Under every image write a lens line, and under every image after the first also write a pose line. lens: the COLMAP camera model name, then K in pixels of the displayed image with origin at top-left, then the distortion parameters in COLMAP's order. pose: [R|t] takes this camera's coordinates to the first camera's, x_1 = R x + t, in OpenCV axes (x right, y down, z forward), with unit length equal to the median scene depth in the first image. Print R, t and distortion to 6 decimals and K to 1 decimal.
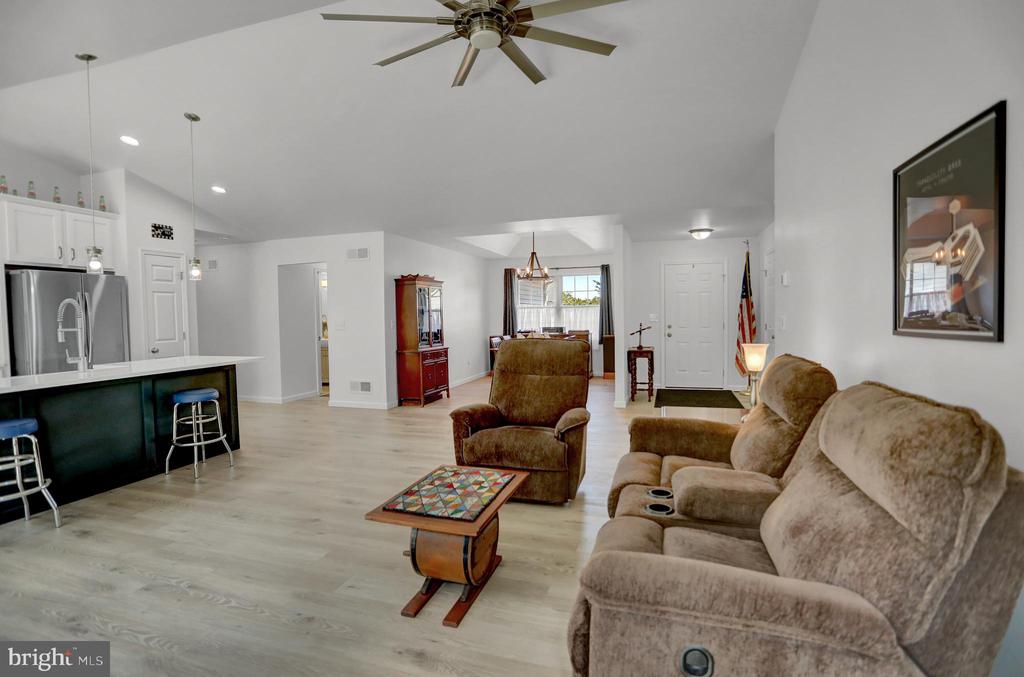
lens RADIAL K [[493.0, 0, 512.0], [0, 493.0, 338.5], [0, 0, 1]] dist [-0.028622, 0.000032]
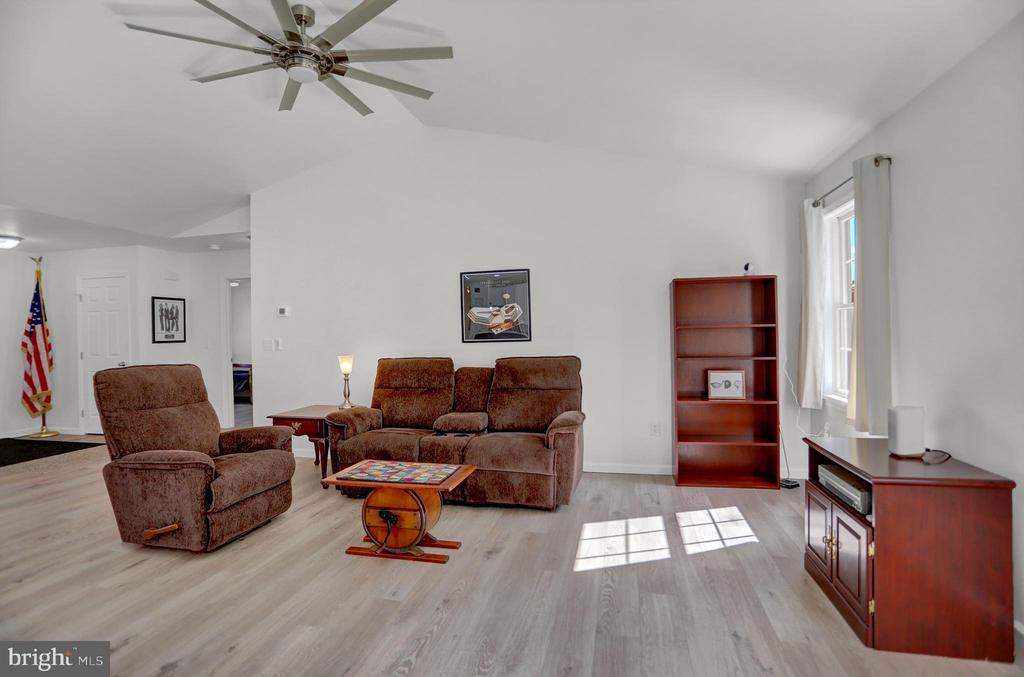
lens RADIAL K [[493.0, 0, 512.0], [0, 493.0, 338.5], [0, 0, 1]] dist [-0.028622, 0.000032]
pose [[-0.078063, 0.010971, 0.996888, -1.386069], [0.064069, 0.997928, -0.005965, 0.001390], [-0.994888, 0.063404, -0.078604, 0.814788]]
